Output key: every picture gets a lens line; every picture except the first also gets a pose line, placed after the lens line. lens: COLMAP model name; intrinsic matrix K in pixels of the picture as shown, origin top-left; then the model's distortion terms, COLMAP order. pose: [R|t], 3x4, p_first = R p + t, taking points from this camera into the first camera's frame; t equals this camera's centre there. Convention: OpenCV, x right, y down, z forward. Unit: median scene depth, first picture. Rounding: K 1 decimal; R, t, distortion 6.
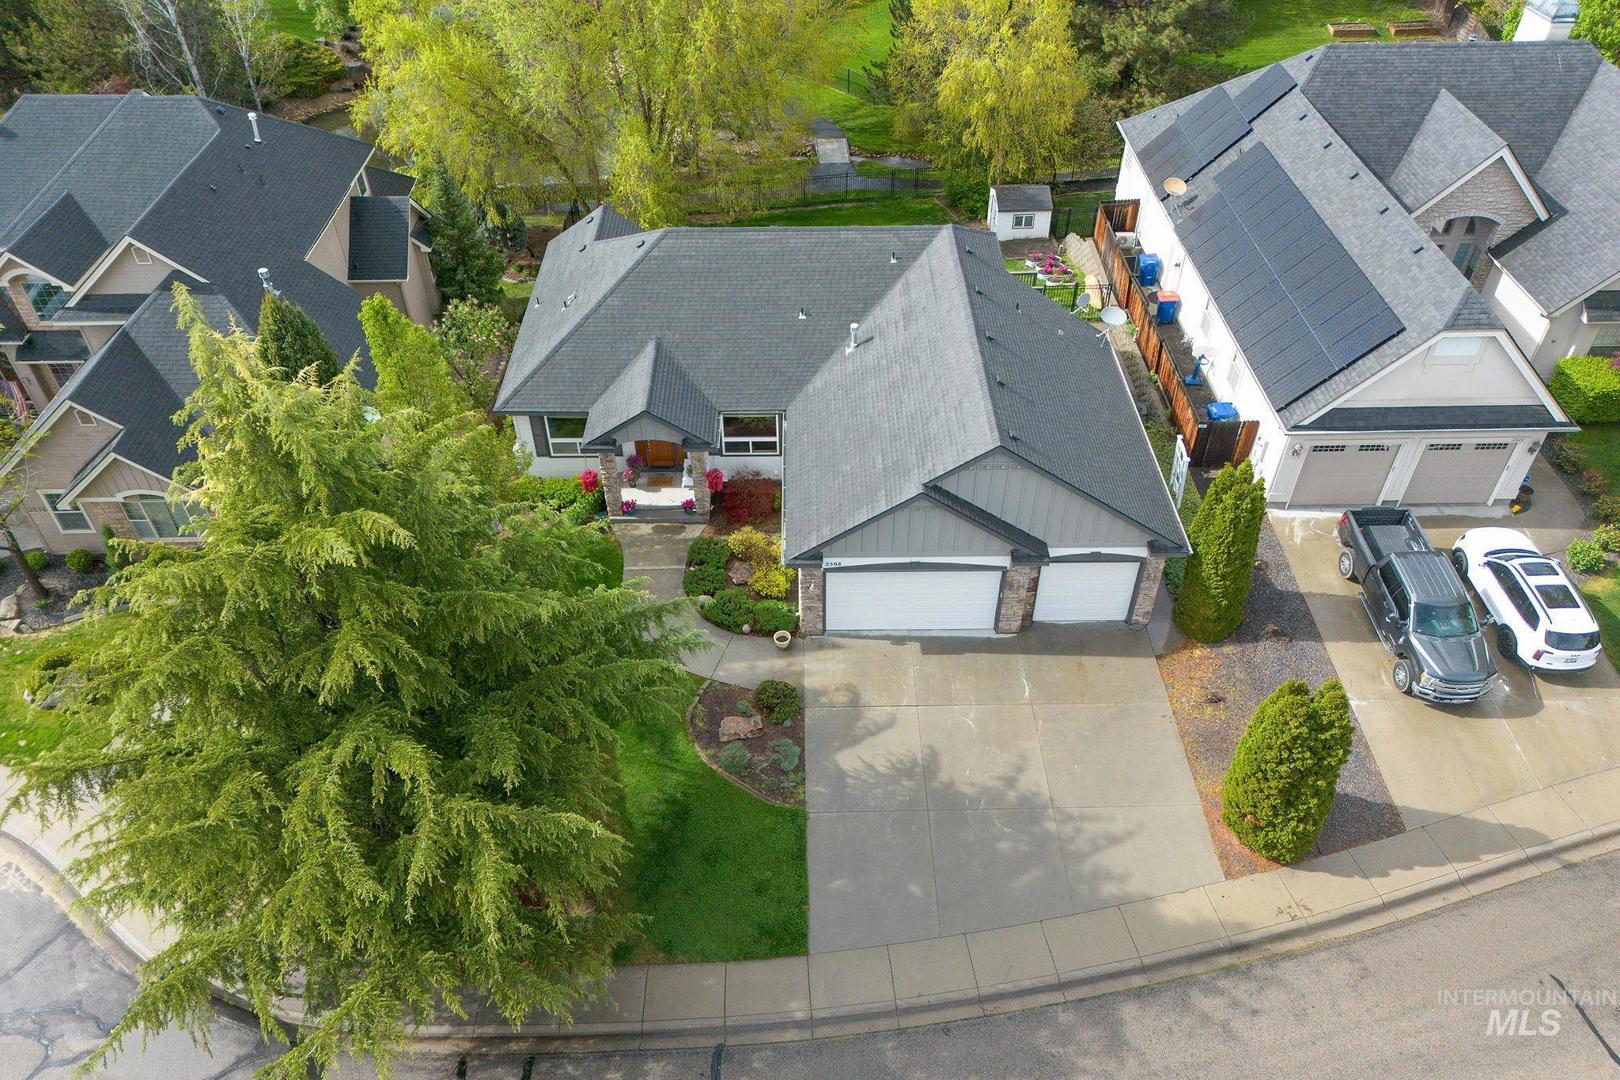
lens RADIAL K [[1128.6, 0, 810.0], [0, 1128.6, 540.0], [0, 0, 1]] dist [0.090669, -0.083302]
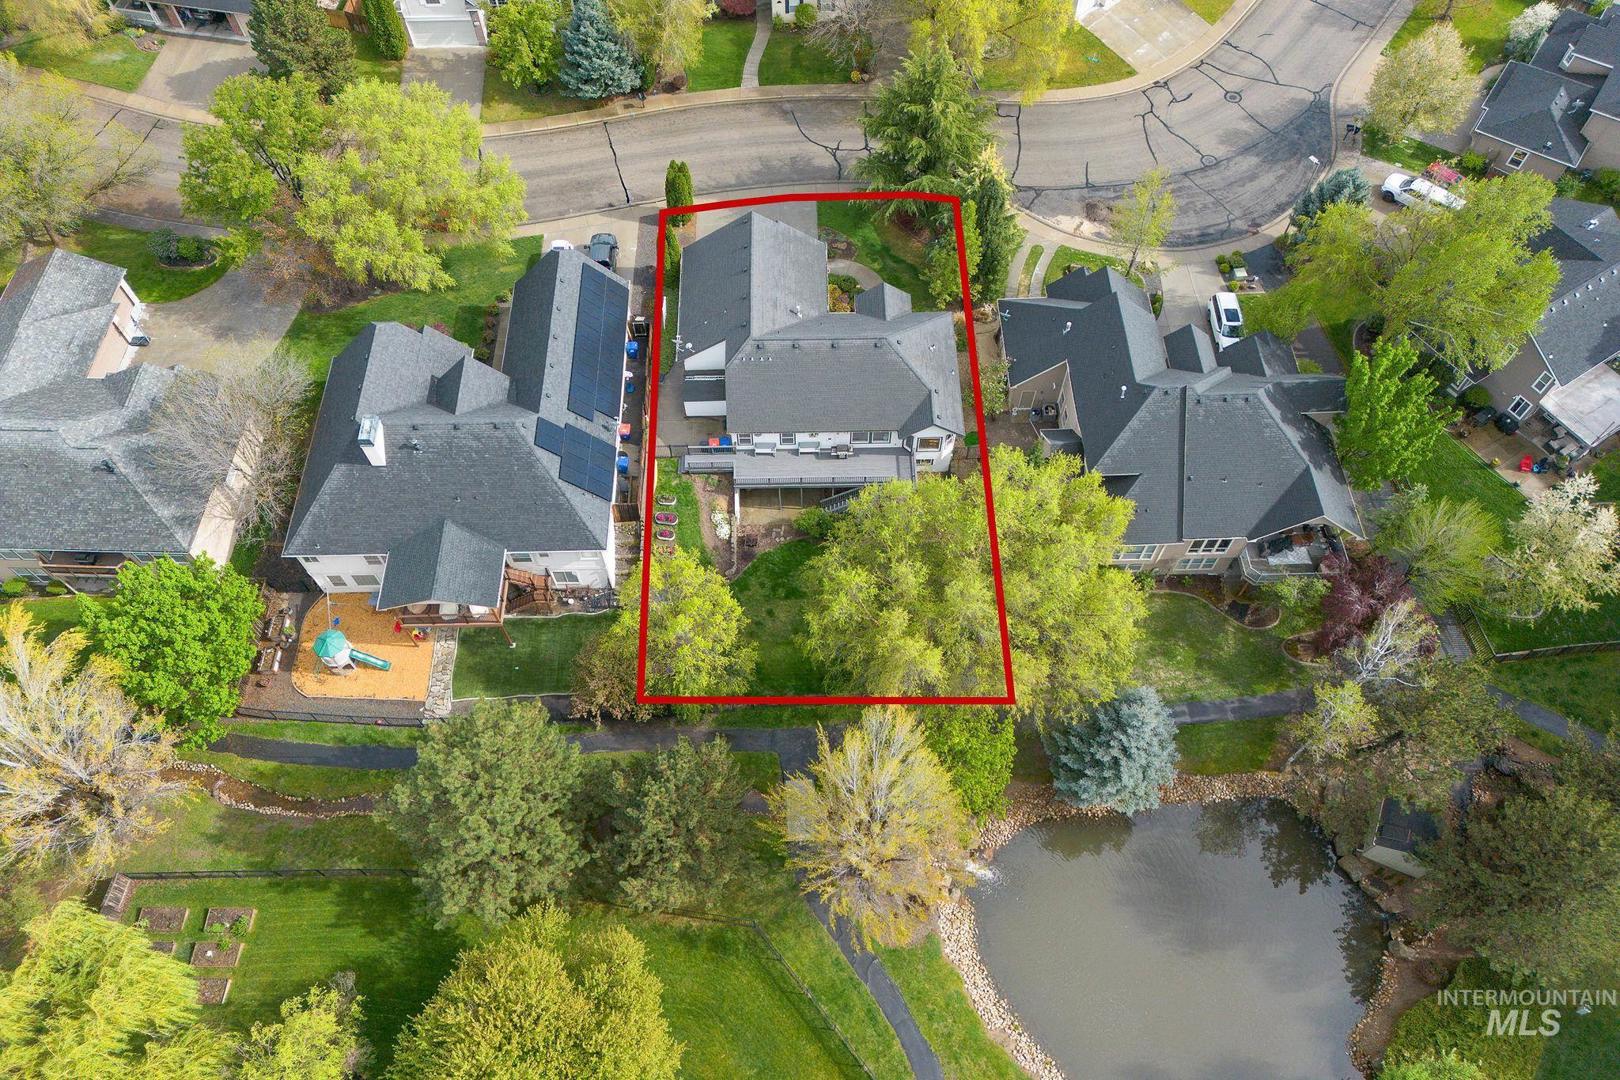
lens RADIAL K [[1128.6, 0, 810.0], [0, 1128.6, 540.0], [0, 0, 1]] dist [0.090669, -0.083302]
pose [[-0.999964, 0.007299, 0.004232, 0.011009], [0.002754, -0.191801, 0.981430, -3.052726], [0.007975, 0.981407, 0.191774, 1.238107]]
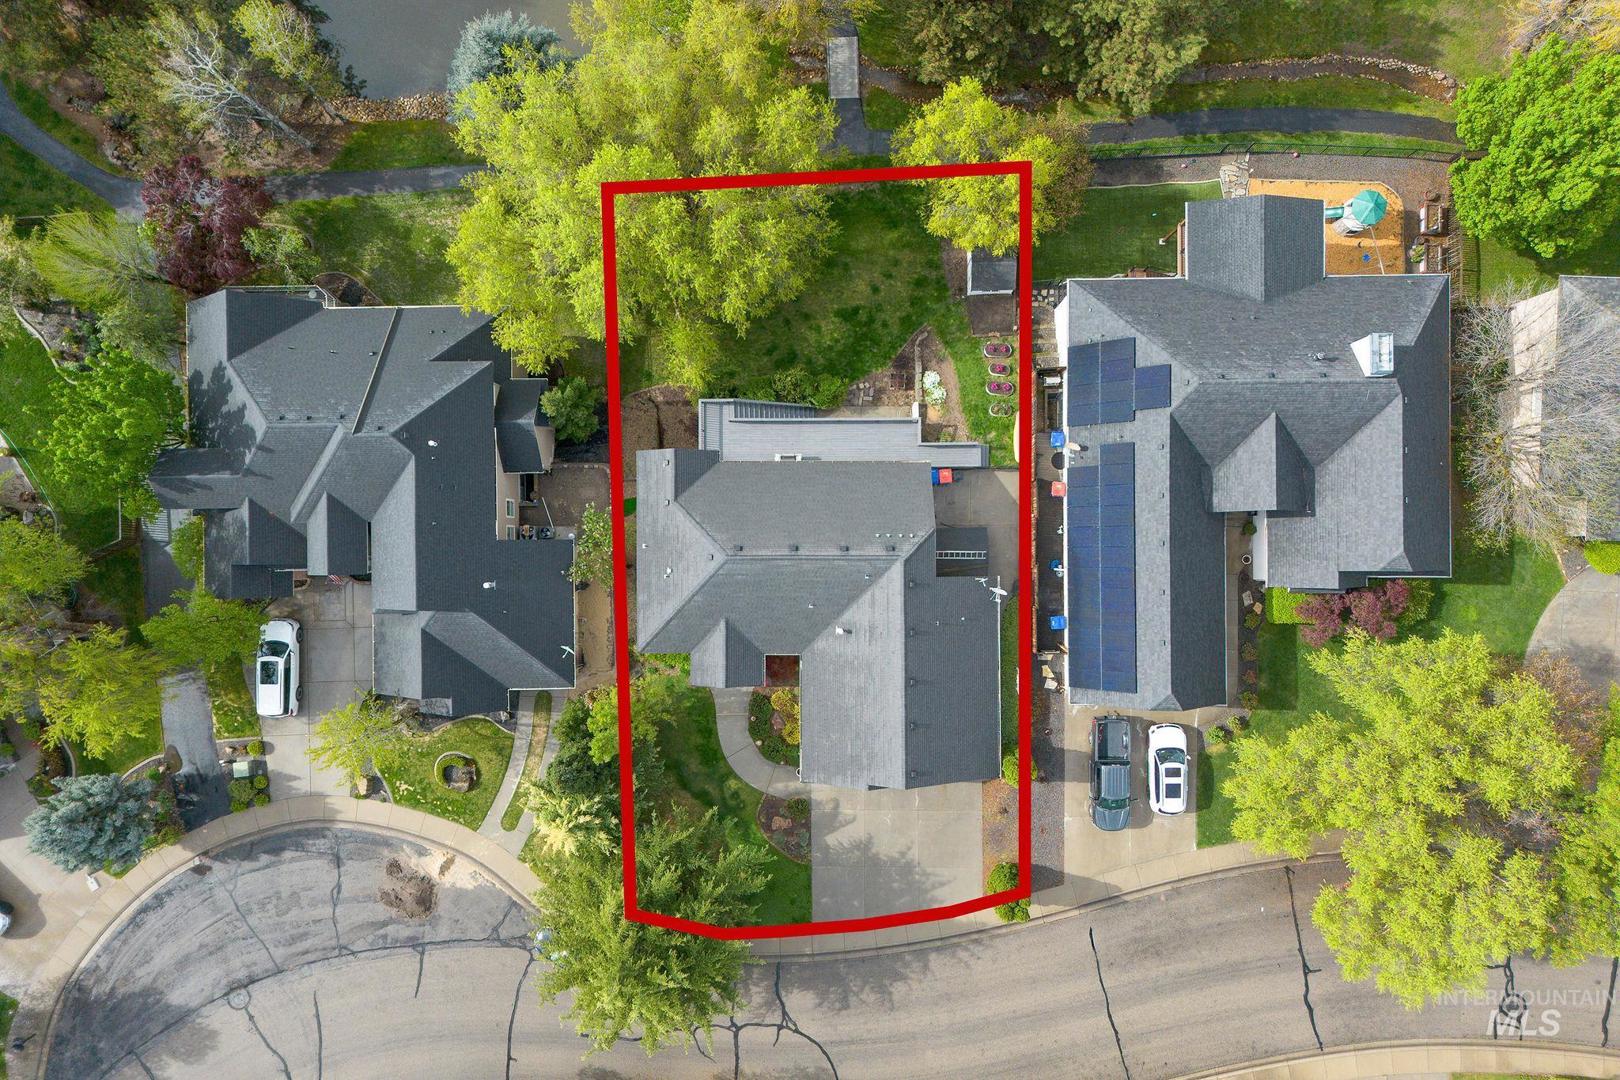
lens RADIAL K [[1128.6, 0, 810.0], [0, 1128.6, 540.0], [0, 0, 1]] dist [0.090669, -0.083302]
pose [[0.999915, 0.010858, -0.007206, 0.002471], [-0.002045, 0.676843, 0.736124, -1.873754], [0.012870, -0.736047, 0.676808, -0.071927]]
